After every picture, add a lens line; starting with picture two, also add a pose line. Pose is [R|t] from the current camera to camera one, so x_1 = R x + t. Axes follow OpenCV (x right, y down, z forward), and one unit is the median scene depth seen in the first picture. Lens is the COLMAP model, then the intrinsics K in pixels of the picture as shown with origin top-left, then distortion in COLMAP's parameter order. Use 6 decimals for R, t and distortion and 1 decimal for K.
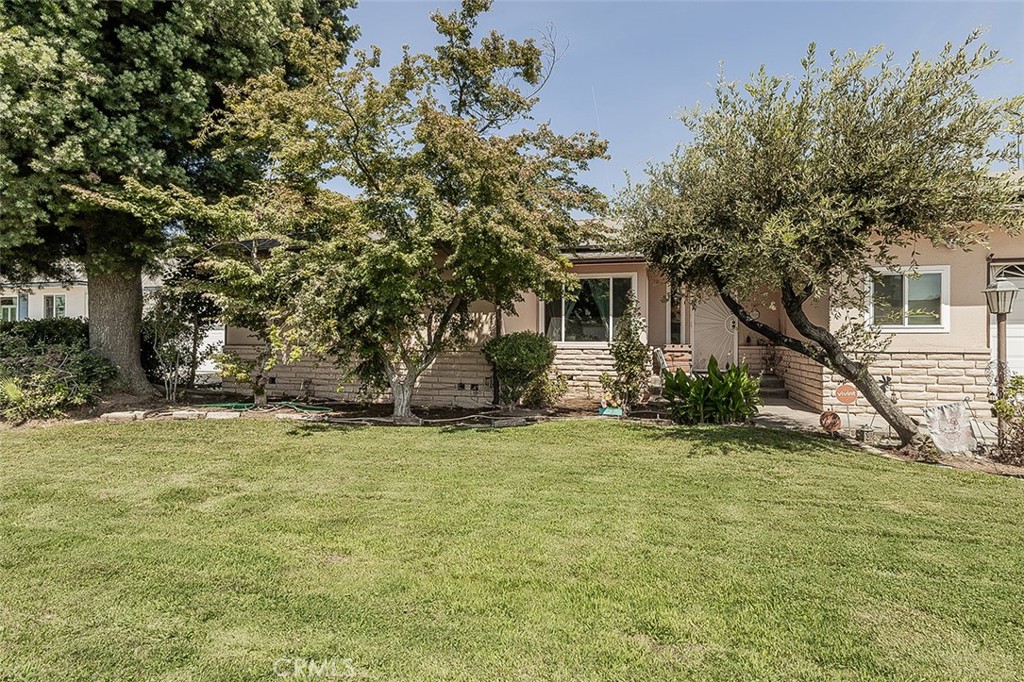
lens RADIAL K [[582.1, 0, 512.3], [0, 582.1, 336.2], [0, 0, 1]] dist [0.000167, -0.000988]
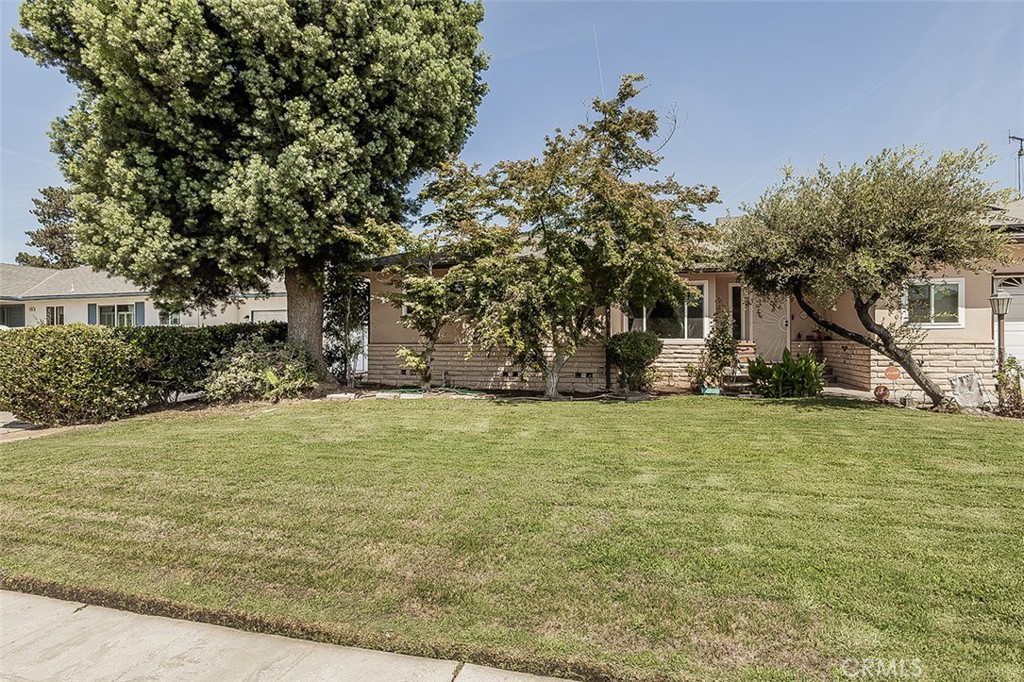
lens RADIAL K [[607.3, 0, 512.0], [0, 607.3, 341.0], [0, 0, 1]] dist [-0.025120, 0.001451]
pose [[0.999963, -0.008065, 0.003090, -0.321730], [0.008048, 0.999954, 0.005228, 0.008158], [-0.003132, -0.005202, 0.999982, -0.408799]]
